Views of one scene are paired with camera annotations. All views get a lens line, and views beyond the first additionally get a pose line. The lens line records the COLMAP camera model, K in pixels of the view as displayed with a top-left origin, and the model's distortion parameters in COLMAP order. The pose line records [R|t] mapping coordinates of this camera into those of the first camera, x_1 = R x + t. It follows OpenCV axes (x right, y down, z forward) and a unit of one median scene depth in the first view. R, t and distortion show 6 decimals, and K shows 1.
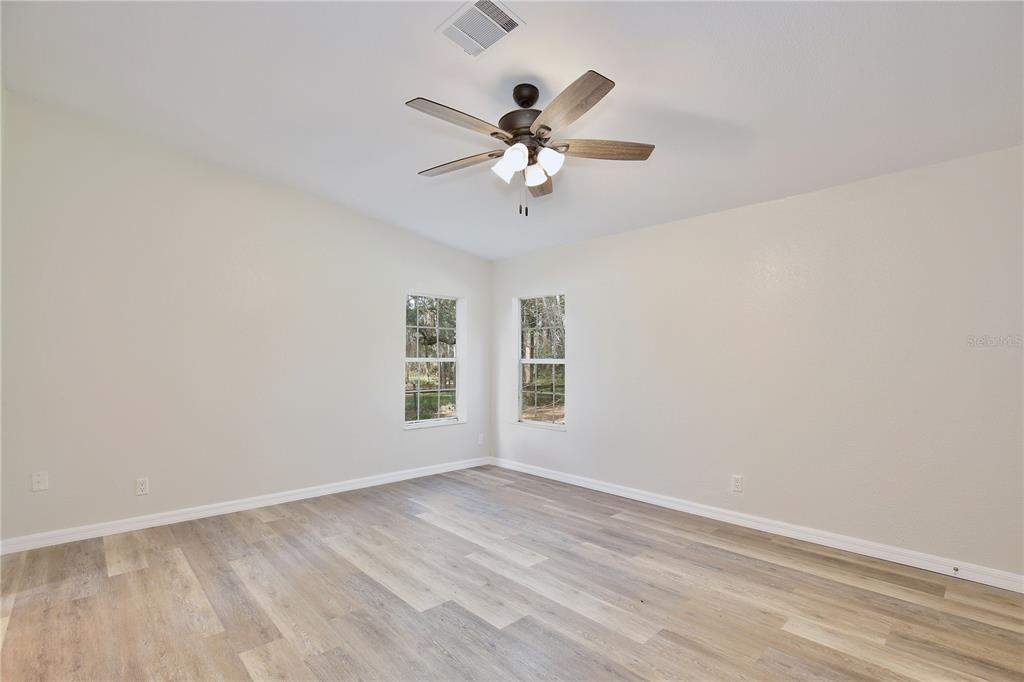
lens RADIAL K [[485.8, 0, 511.9], [0, 485.8, 357.5], [0, 0, 1]] dist [-0.003138, 0.000163]
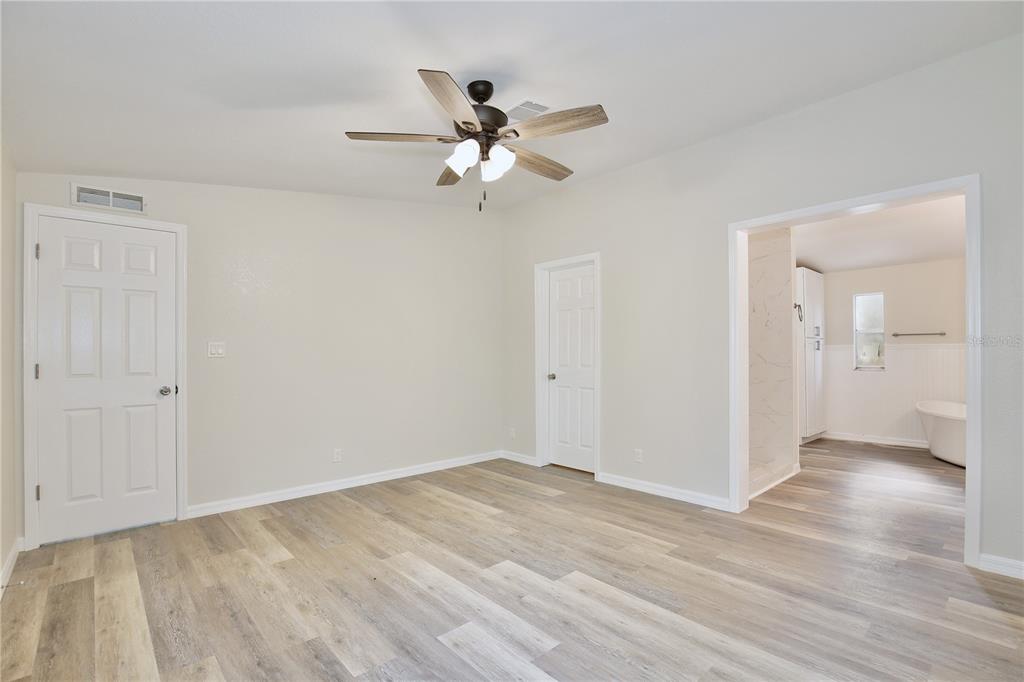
lens RADIAL K [[485.8, 0, 511.9], [0, 485.8, 357.5], [0, 0, 1]] dist [-0.003138, 0.000163]
pose [[-0.999851, 0.003881, 0.016833, -0.052620], [0.003955, 0.999983, 0.004356, 0.009934], [-0.016816, 0.004422, -0.999849, 2.009478]]
